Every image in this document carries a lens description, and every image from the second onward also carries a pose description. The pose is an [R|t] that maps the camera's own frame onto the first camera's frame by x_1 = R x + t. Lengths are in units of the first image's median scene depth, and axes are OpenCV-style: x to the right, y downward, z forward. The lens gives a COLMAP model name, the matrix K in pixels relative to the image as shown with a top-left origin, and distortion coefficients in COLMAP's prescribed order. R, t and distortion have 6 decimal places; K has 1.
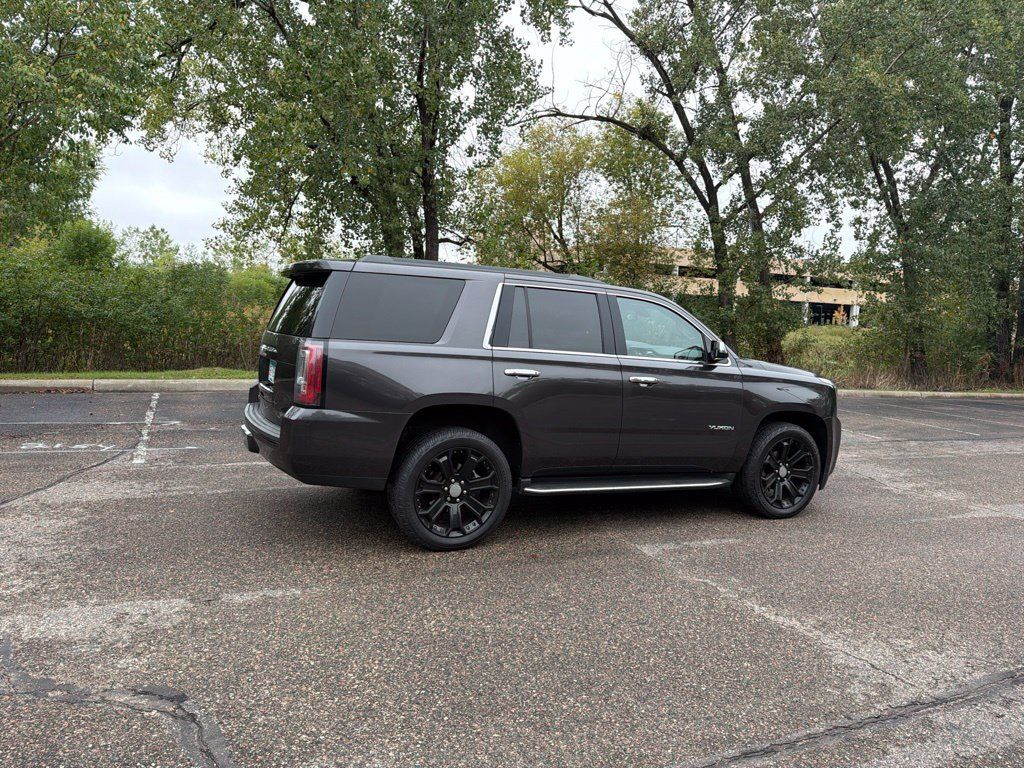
lens RADIAL K [[717.2, 0, 513.6], [0, 717.2, 377.8], [0, 0, 1]] dist [0.030288, -0.040646]
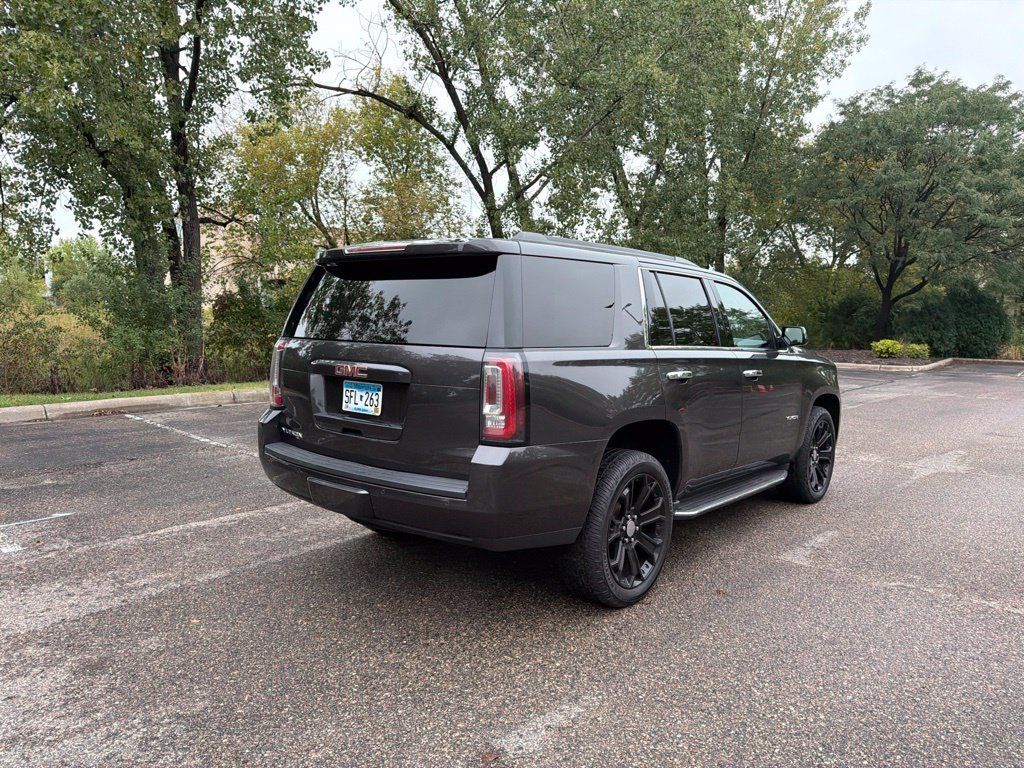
lens RADIAL K [[723.9, 0, 513.7], [0, 723.9, 386.7], [0, 0, 1]] dist [0.004858, -0.007946]
pose [[0.916821, -0.075490, 0.392098, -0.390914], [0.064411, 0.997066, 0.041354, -0.032519], [-0.394069, -0.012659, 0.918994, 0.241335]]
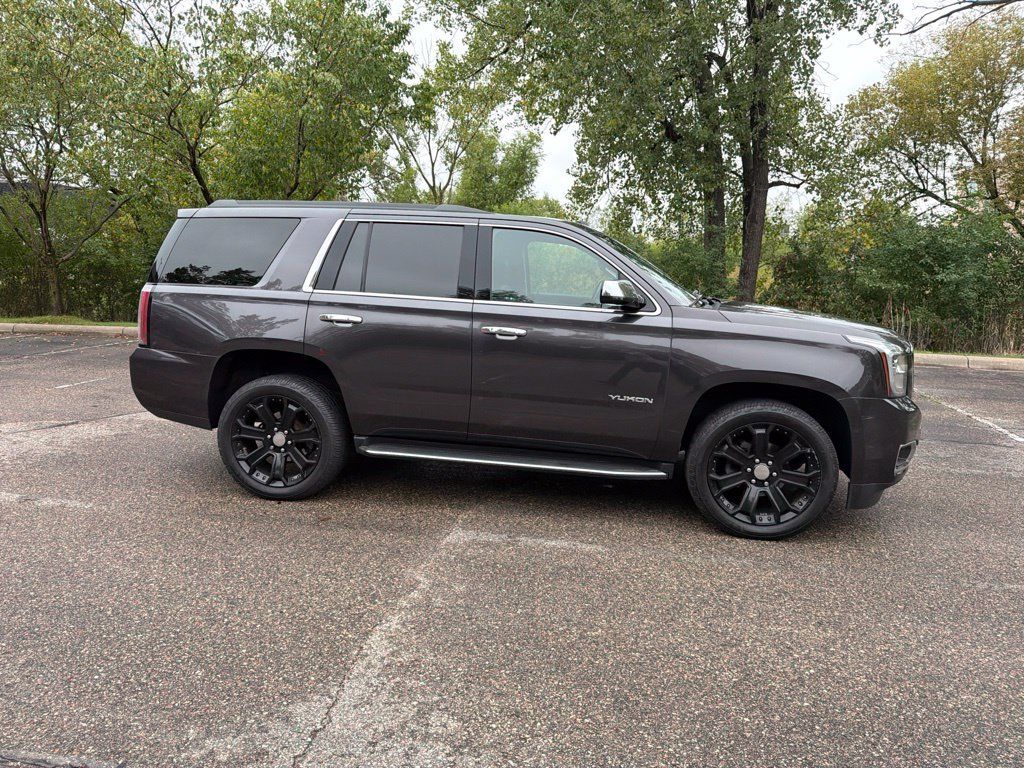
lens RADIAL K [[715.8, 0, 500.5], [0, 715.8, 386.5], [0, 0, 1]] dist [0.027106, -0.040464]
pose [[0.805497, 0.058971, -0.589658, 0.564593], [-0.024839, 0.997522, 0.065831, 0.010957], [0.592079, -0.038380, 0.804966, 0.307433]]
